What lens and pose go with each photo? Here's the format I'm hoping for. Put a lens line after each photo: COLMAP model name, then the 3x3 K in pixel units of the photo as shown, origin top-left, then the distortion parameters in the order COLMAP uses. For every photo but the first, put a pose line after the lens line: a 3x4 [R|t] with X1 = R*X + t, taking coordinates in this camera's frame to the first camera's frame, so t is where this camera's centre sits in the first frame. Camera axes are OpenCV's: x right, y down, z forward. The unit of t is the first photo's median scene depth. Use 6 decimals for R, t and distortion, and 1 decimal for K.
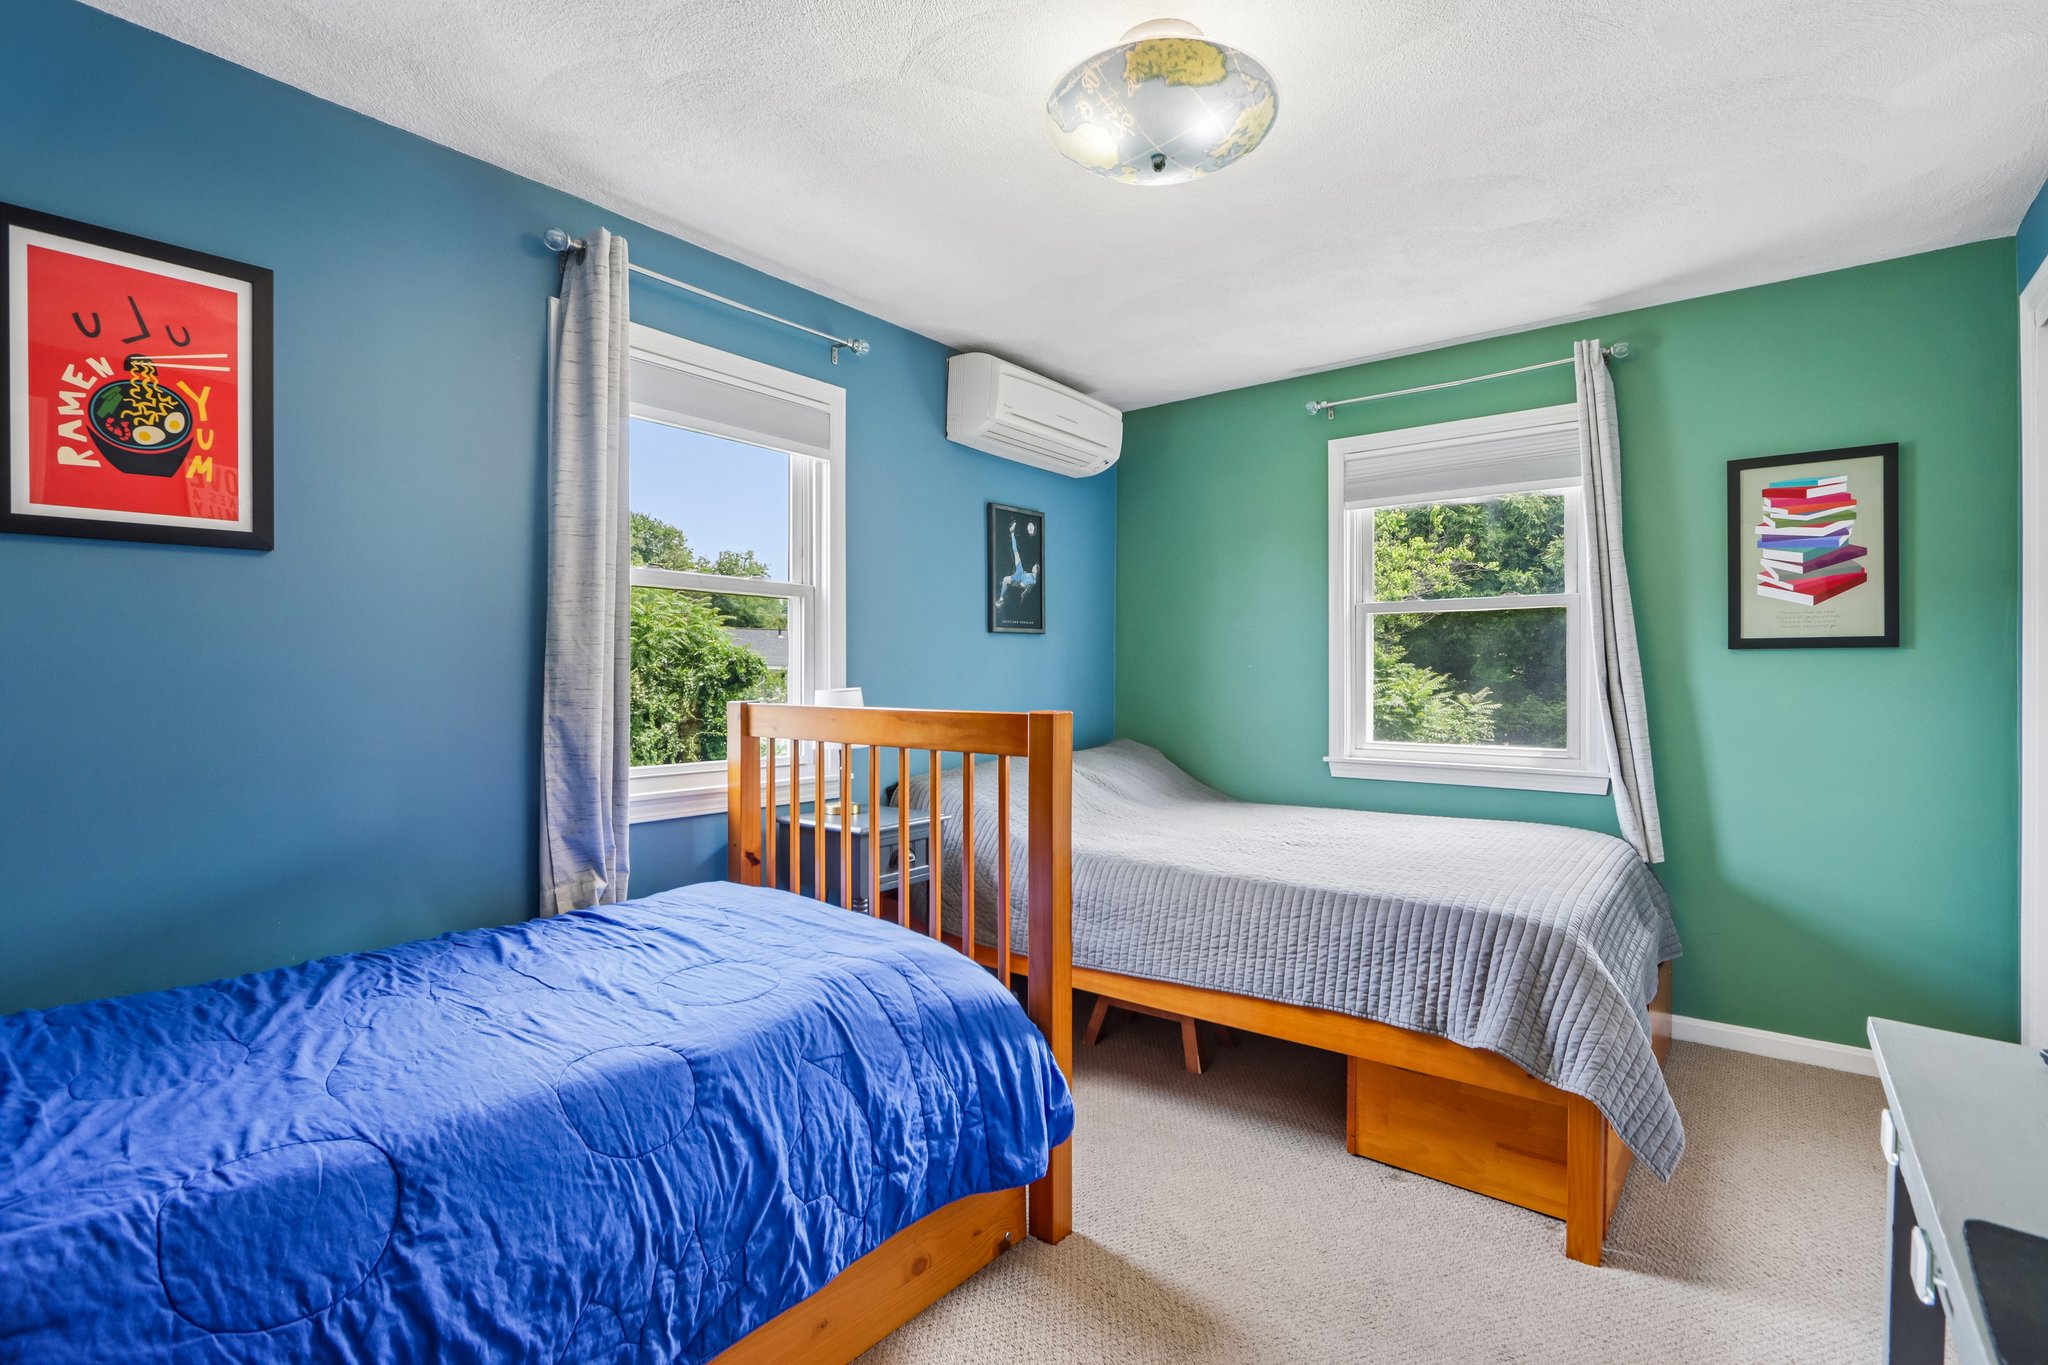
lens RADIAL K [[947.4, 0, 1015.4], [0, 947.4, 670.0], [0, 0, 1]] dist [-0.016008, -0.000241]
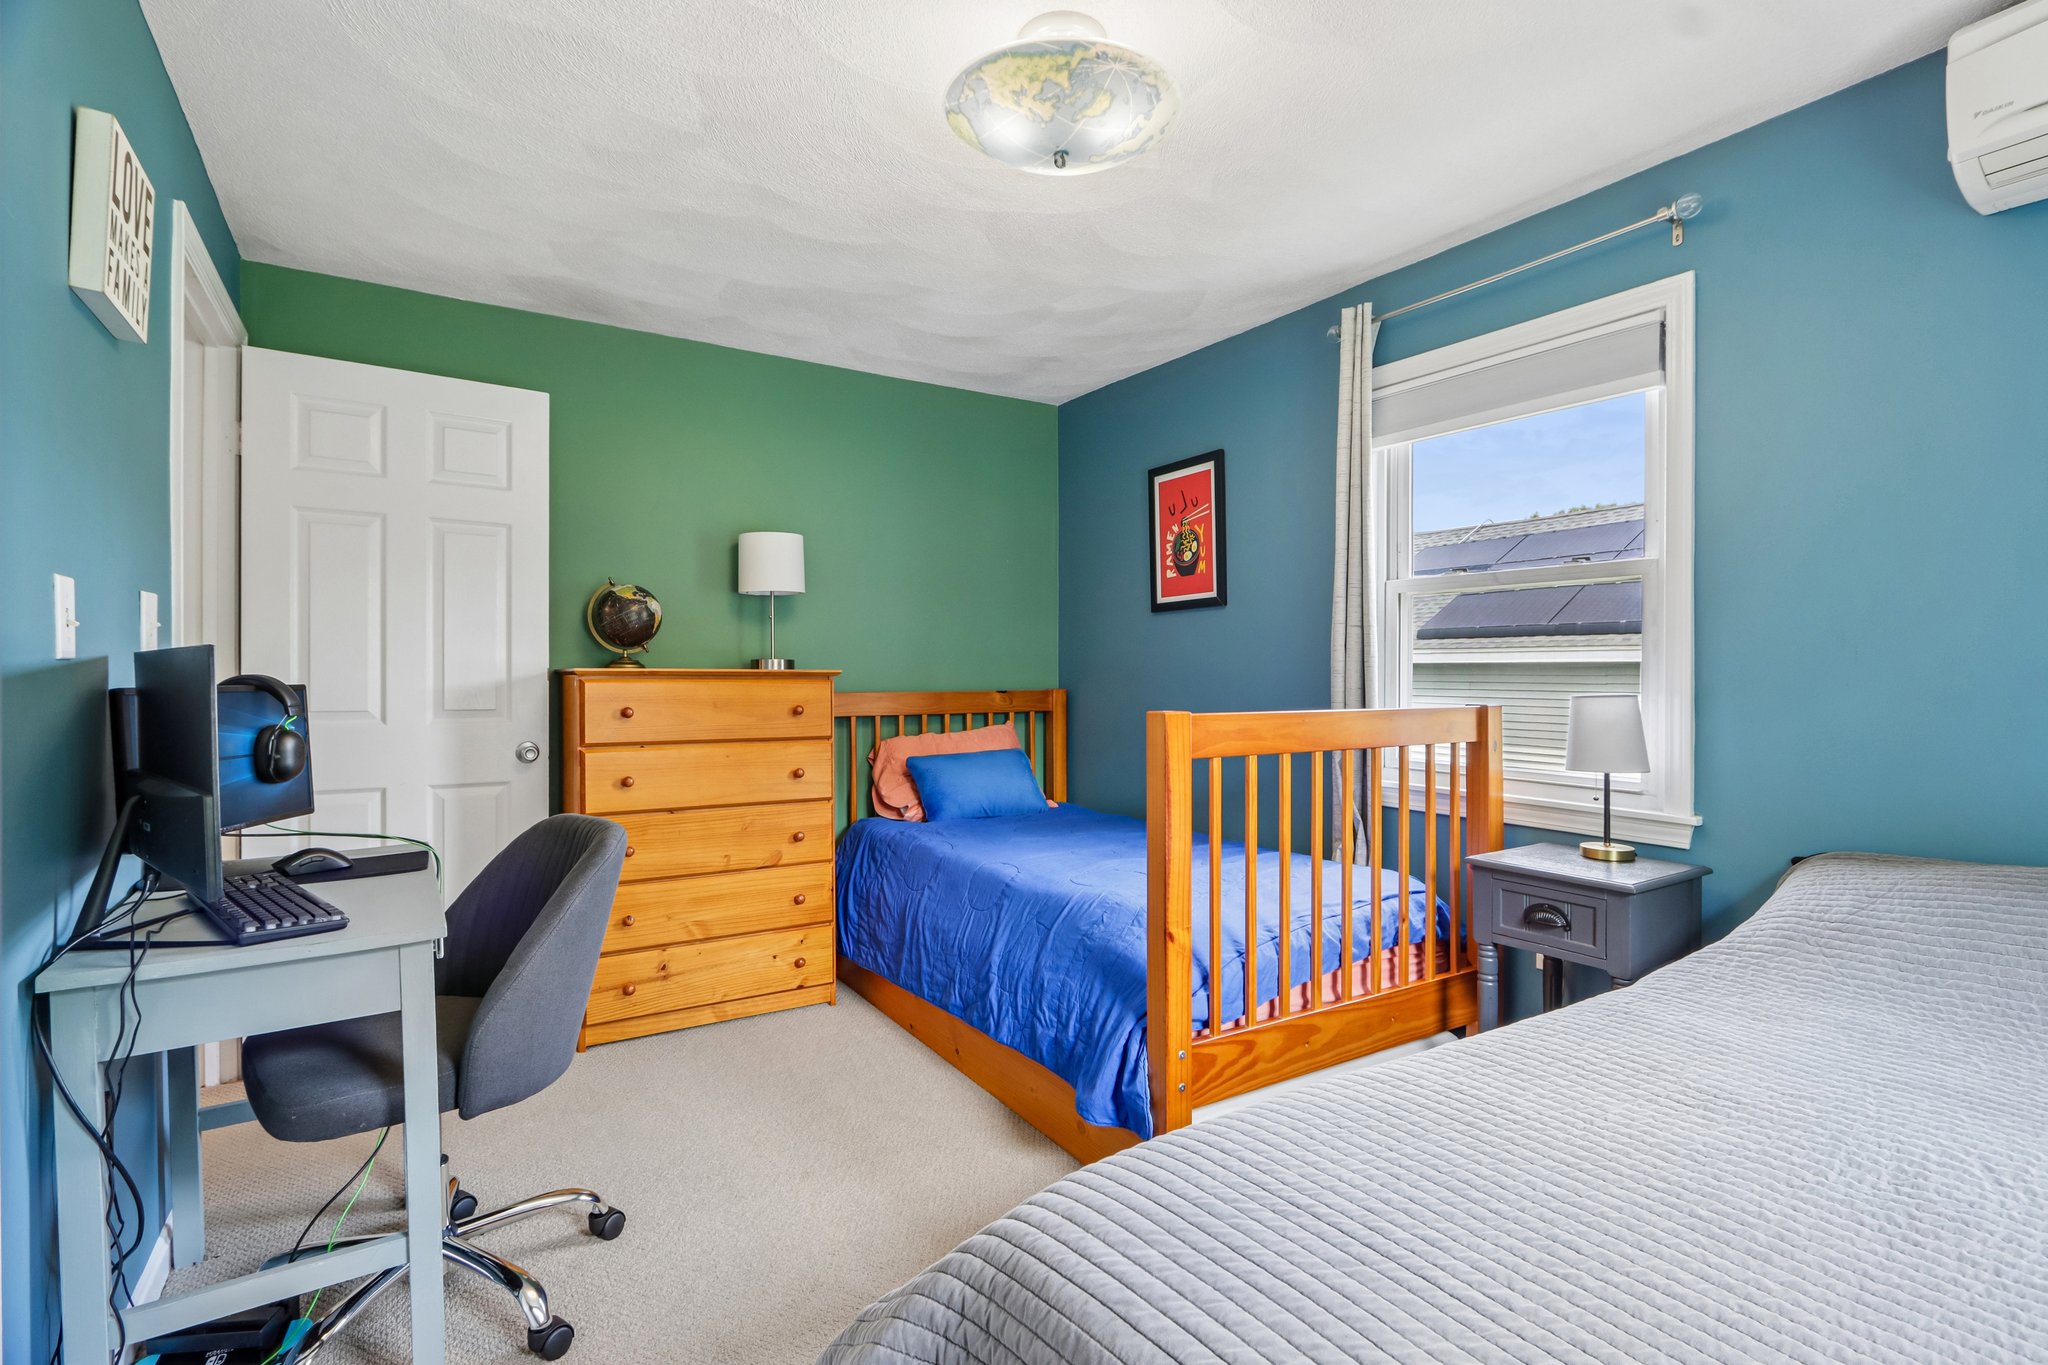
lens RADIAL K [[947.4, 0, 1011.9], [0, 947.4, 683.2], [0, 0, 1]] dist [-0.016008, -0.000241]
pose [[-0.316891, 0.015171, -0.948341, 1.124540], [0.010343, 0.999868, 0.012539, -0.005701], [0.948406, -0.005836, -0.317006, 1.271358]]
